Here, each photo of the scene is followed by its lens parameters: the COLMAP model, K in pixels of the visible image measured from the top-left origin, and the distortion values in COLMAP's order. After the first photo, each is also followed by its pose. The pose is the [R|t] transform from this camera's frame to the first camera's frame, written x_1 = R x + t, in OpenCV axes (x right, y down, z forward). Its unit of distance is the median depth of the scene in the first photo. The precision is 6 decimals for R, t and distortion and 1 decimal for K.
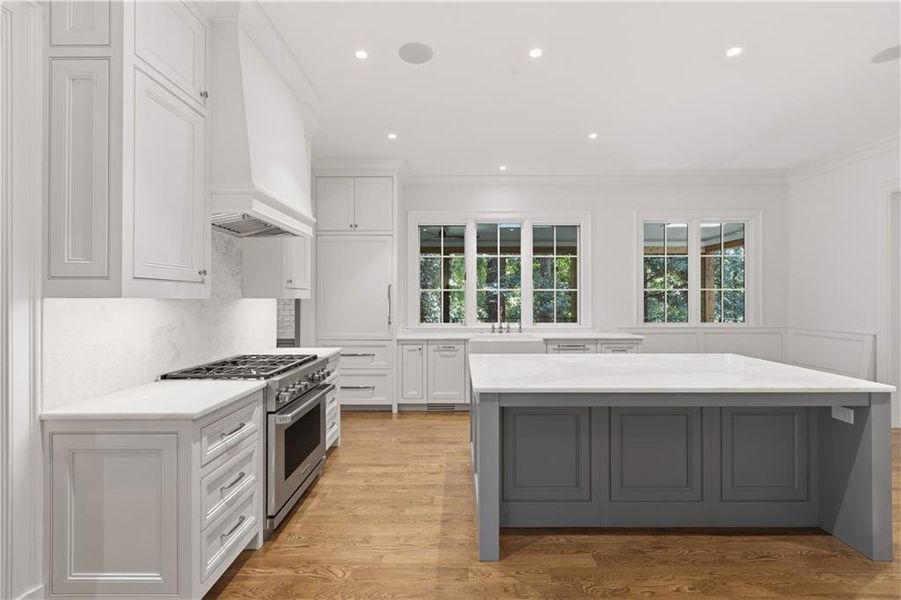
lens RADIAL K [[416.6, 0, 450.5], [0, 416.6, 300.0], [0, 0, 1]] dist [-0.004326, -0.001496]
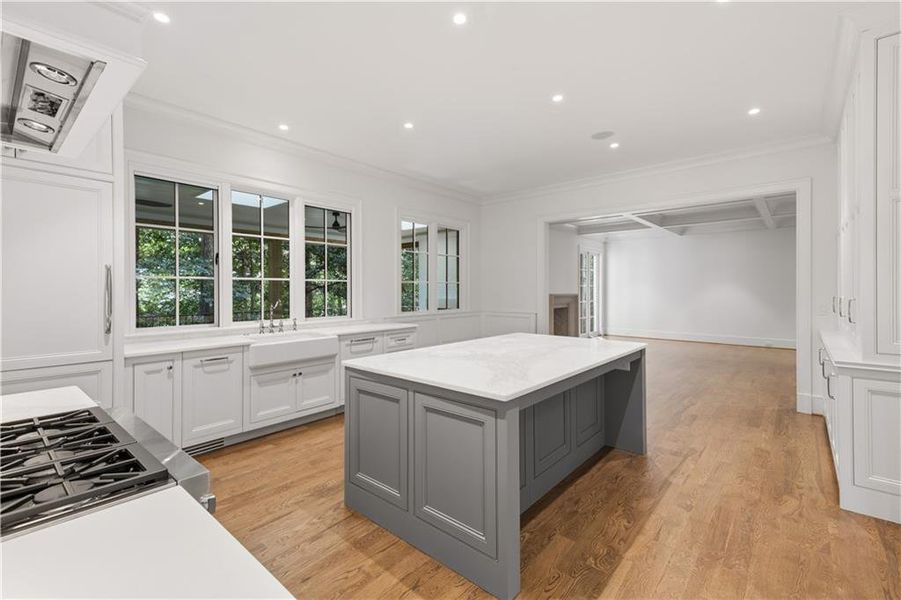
lens RADIAL K [[407.6, 0, 450.5], [0, 407.6, 300.0], [0, 0, 1]] dist [-0.000453, -0.000225]
pose [[0.626665, -0.020938, 0.779008, -0.297112], [-0.000217, 0.999634, 0.027043, -0.004549], [-0.779289, -0.017116, 0.626431, 0.273668]]
